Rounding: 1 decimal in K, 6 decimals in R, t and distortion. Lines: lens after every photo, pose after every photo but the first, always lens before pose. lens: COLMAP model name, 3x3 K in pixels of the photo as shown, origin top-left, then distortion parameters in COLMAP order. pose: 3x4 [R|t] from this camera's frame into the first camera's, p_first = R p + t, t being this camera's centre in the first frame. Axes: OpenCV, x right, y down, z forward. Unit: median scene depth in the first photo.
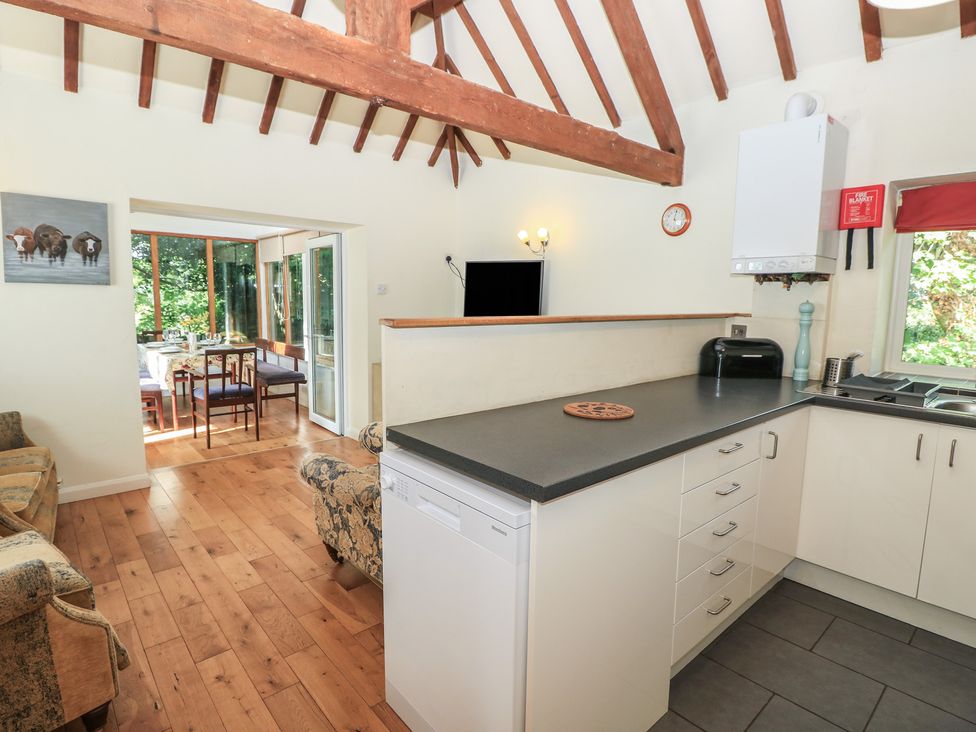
lens RADIAL K [[529.5, 0, 495.2], [0, 529.5, 363.5], [0, 0, 1]] dist [-0.011326, -0.010696]
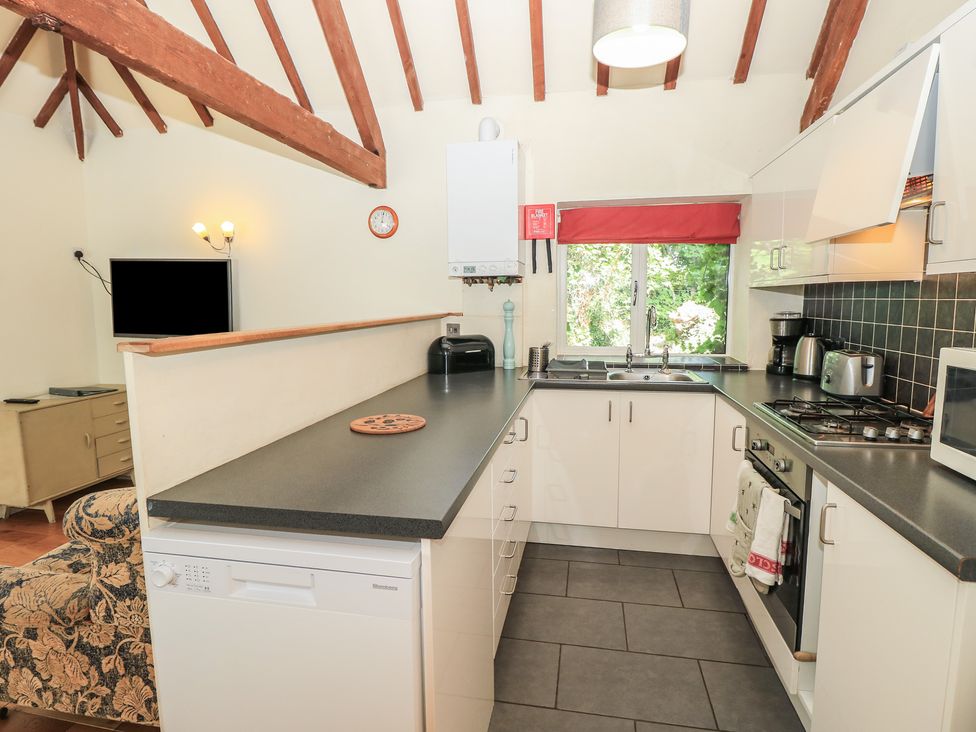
lens RADIAL K [[529.5, 0, 497.7], [0, 529.5, 360.1], [0, 0, 1]] dist [-0.011326, -0.010696]
pose [[0.783990, -0.091796, 0.613949, -0.153880], [0.096231, 0.995022, 0.025890, -0.020066], [-0.613269, 0.038784, 0.788921, 0.104018]]
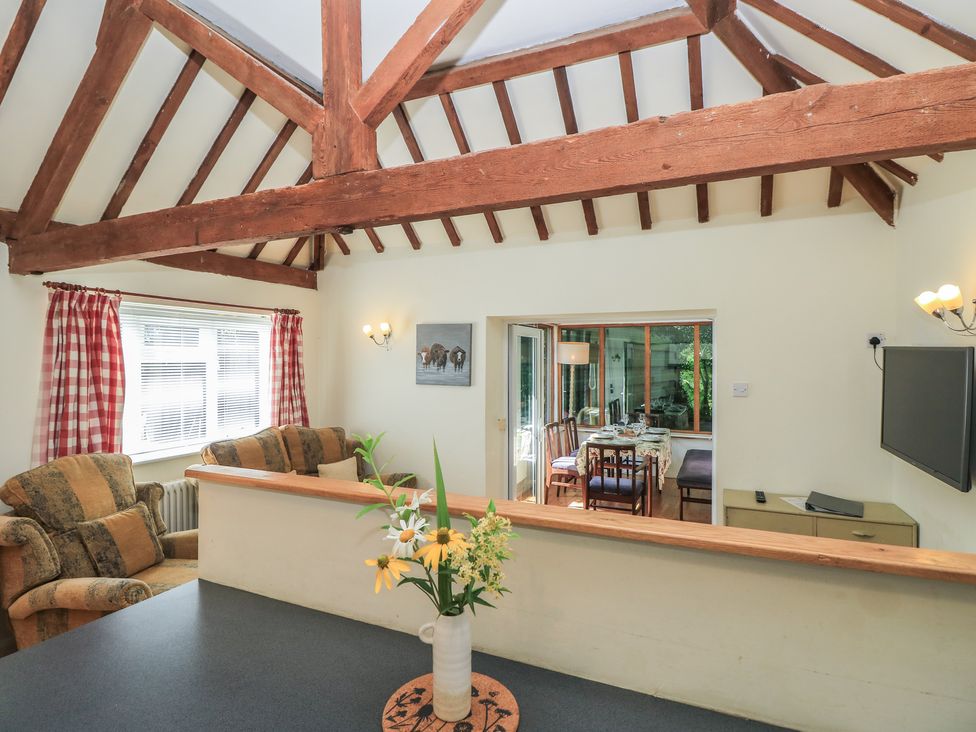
lens RADIAL K [[529.5, 0, 491.4], [0, 529.5, 364.1], [0, 0, 1]] dist [-0.011326, -0.010696]
pose [[0.416756, -0.017582, -0.908848, 0.565669], [-0.109834, 0.991514, -0.069546, -0.145255], [0.902358, 0.128807, 0.411288, 0.624346]]
